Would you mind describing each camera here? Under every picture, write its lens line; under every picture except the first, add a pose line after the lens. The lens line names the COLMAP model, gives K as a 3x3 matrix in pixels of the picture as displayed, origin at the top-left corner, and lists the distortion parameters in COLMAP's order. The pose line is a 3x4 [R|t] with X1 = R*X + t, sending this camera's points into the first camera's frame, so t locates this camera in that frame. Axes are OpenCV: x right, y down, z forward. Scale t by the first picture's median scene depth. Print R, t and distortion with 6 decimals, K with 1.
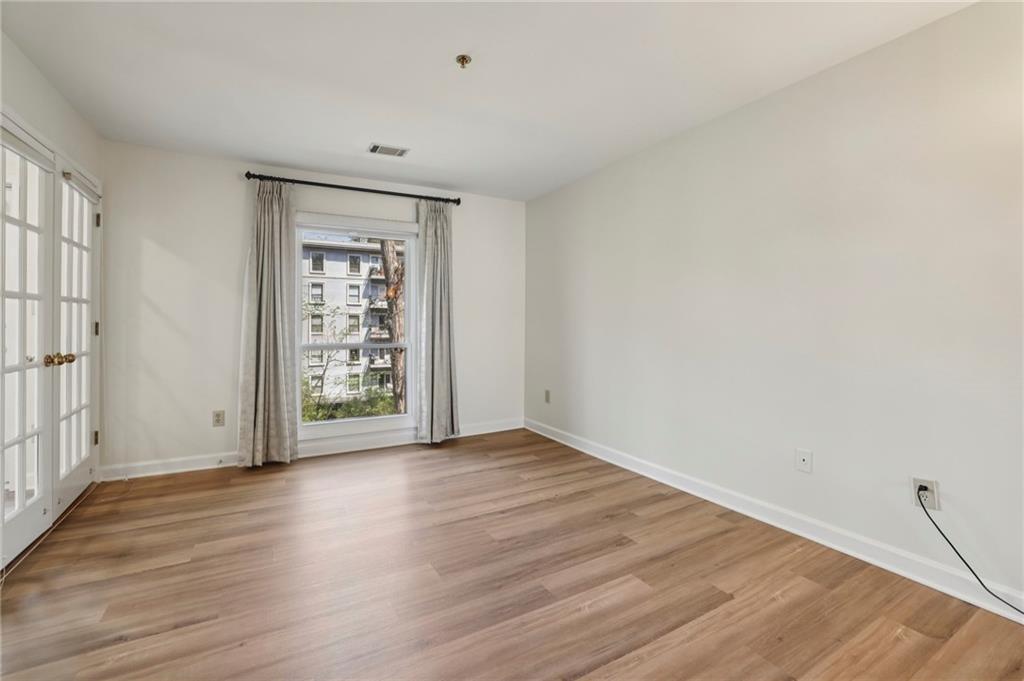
lens RADIAL K [[455.3, 0, 512.2], [0, 455.3, 326.4], [0, 0, 1]] dist [-0.011745, 0.000627]
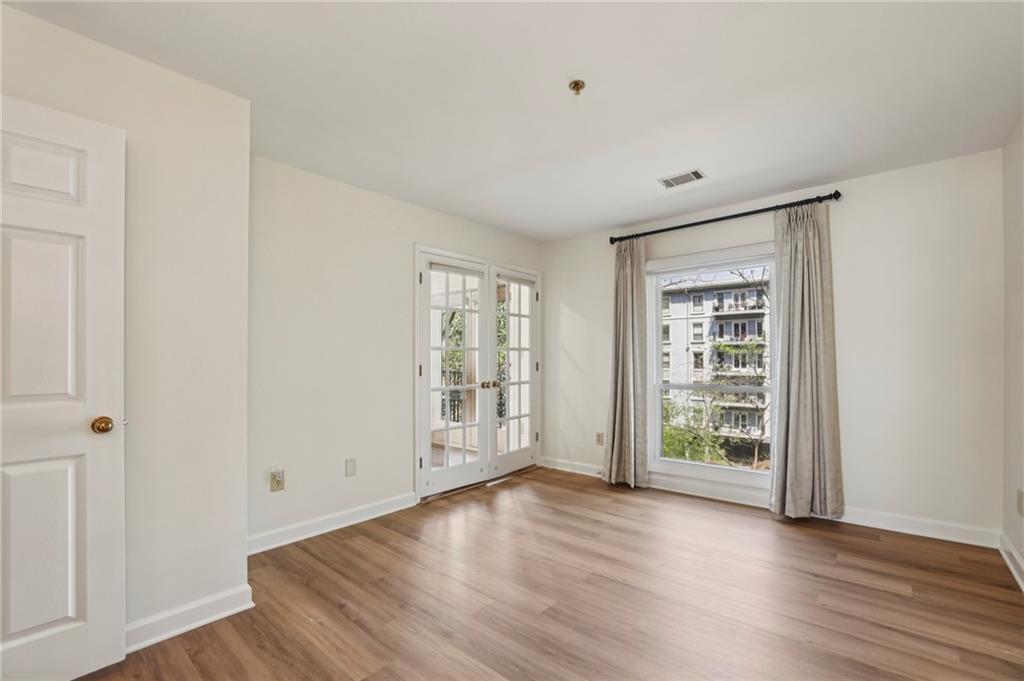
lens RADIAL K [[445.7, 0, 518.4], [0, 445.7, 356.2], [0, 0, 1]] dist [-0.051798, 0.023652]
pose [[0.348863, -0.014649, -0.937059, 0.454370], [-0.006206, 0.999820, -0.017941, -0.002614], [0.937153, 0.012074, 0.348710, 0.367684]]
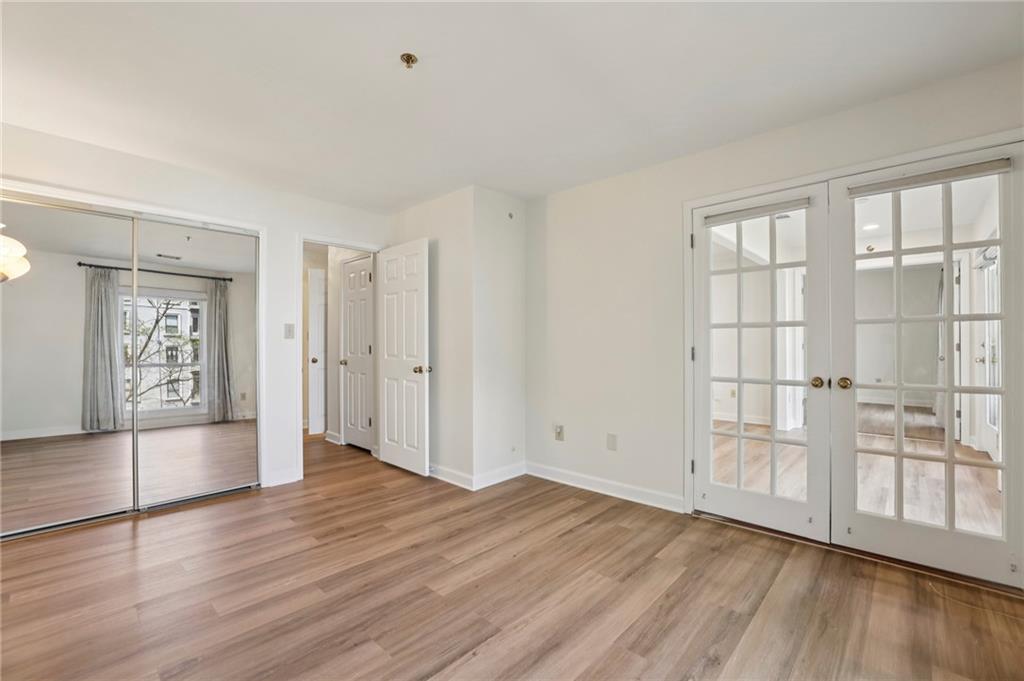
lens RADIAL K [[439.1, 0, 512.0], [0, 439.1, 340.5], [0, 0, 1]] dist [-0.028122, 0.000166]
pose [[-0.950925, -0.002336, -0.309413, -0.021880], [-0.005442, 0.999943, 0.009174, -0.019163], [0.309374, 0.010408, -0.950884, 1.225860]]
